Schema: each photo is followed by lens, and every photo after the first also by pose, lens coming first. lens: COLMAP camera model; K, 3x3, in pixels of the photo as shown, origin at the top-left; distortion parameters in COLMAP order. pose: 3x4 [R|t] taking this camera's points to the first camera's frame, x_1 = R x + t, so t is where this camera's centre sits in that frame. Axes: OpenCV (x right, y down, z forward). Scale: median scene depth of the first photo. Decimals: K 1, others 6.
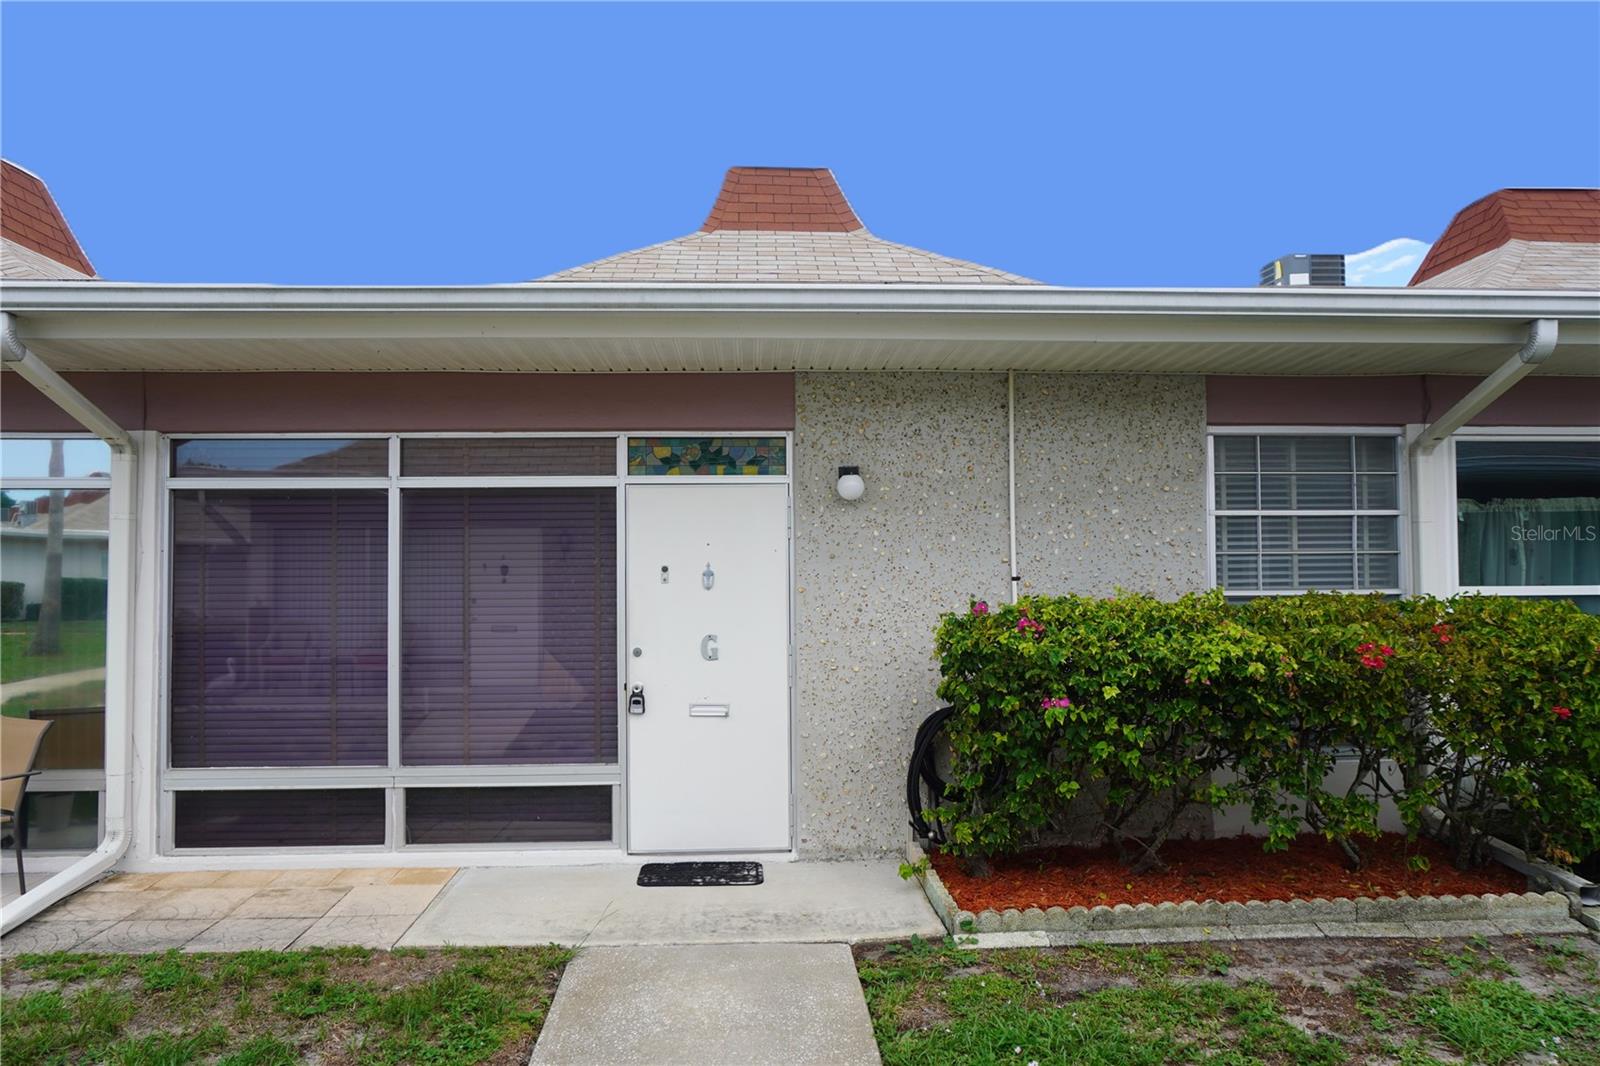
lens RADIAL K [[1093.7, 0, 800.0], [0, 1093.7, 533.0], [0, 0, 1]] dist [-0.051559, 0.033088]
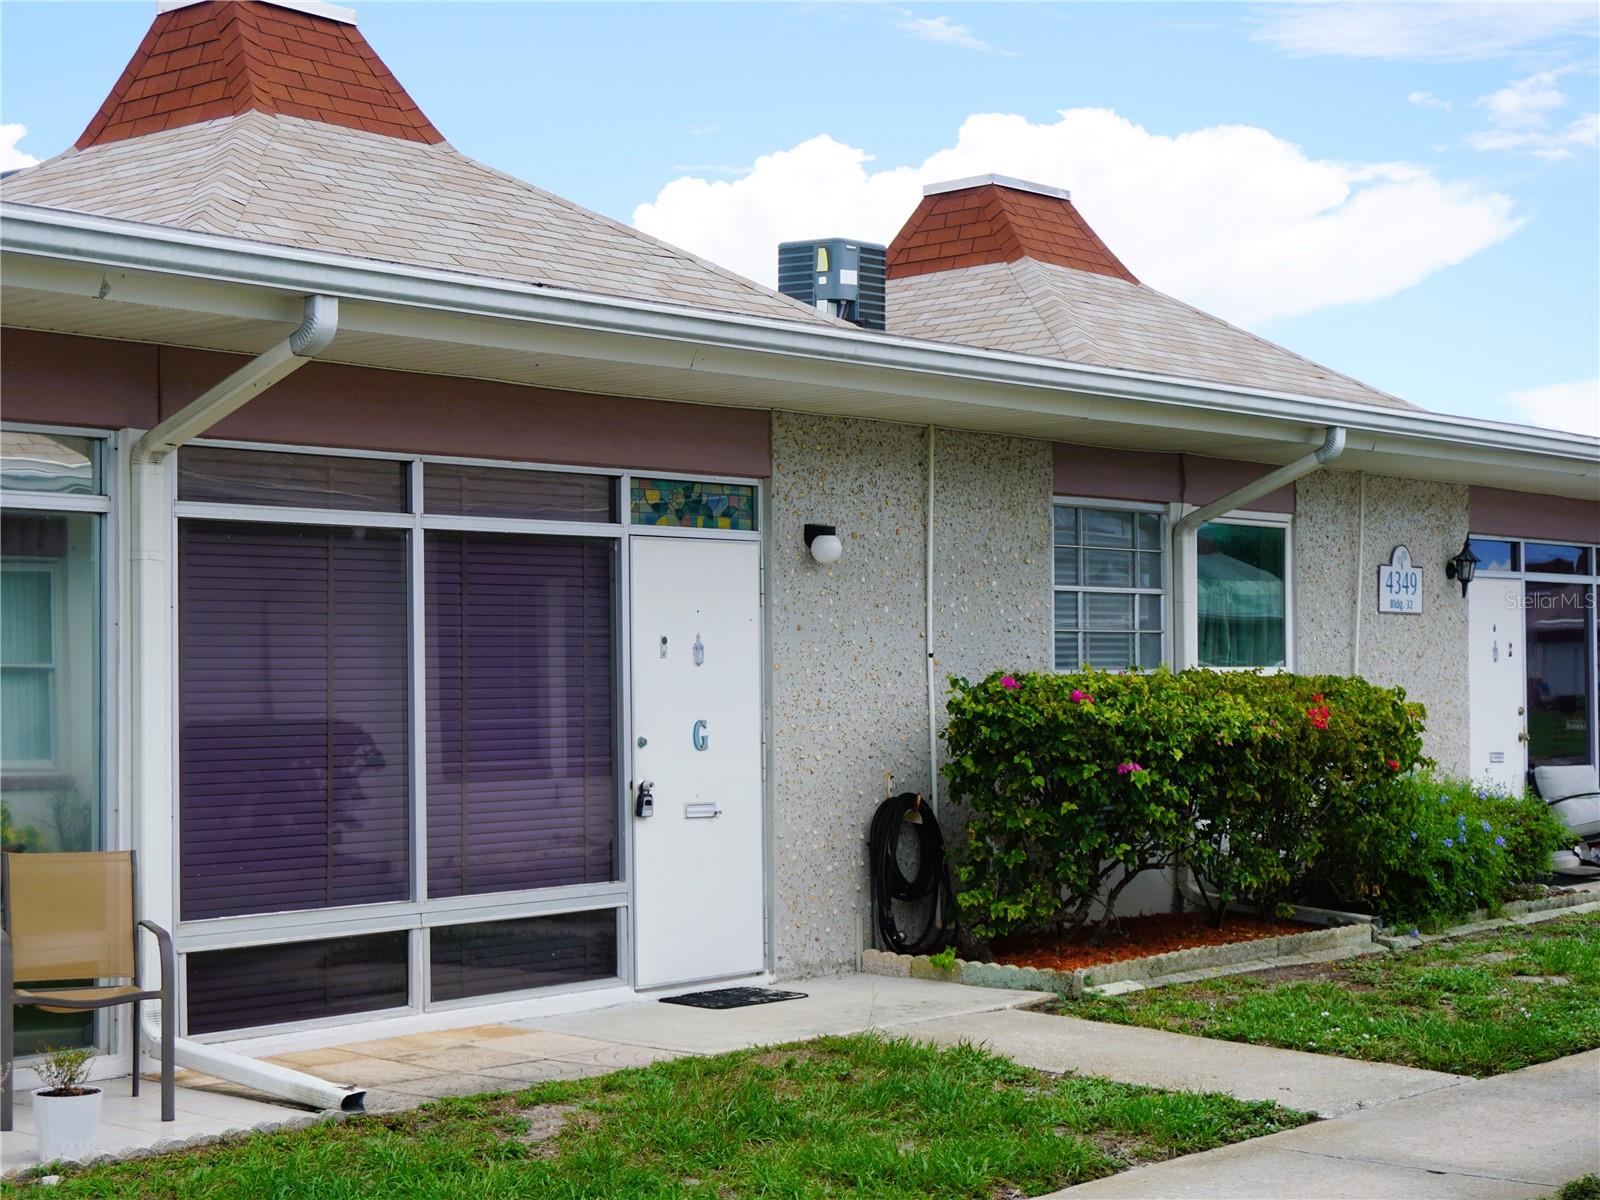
lens RADIAL K [[2550.8, 0, 800.0], [0, 2550.8, 600.0], [0, 0, 1]] dist [-0.005890, -0.020750]
pose [[0.695421, 0.021574, 0.718279, -1.420703], [-0.025316, 0.999664, -0.005516, 0.010520], [-0.718157, -0.014348, 0.695734, -0.401989]]
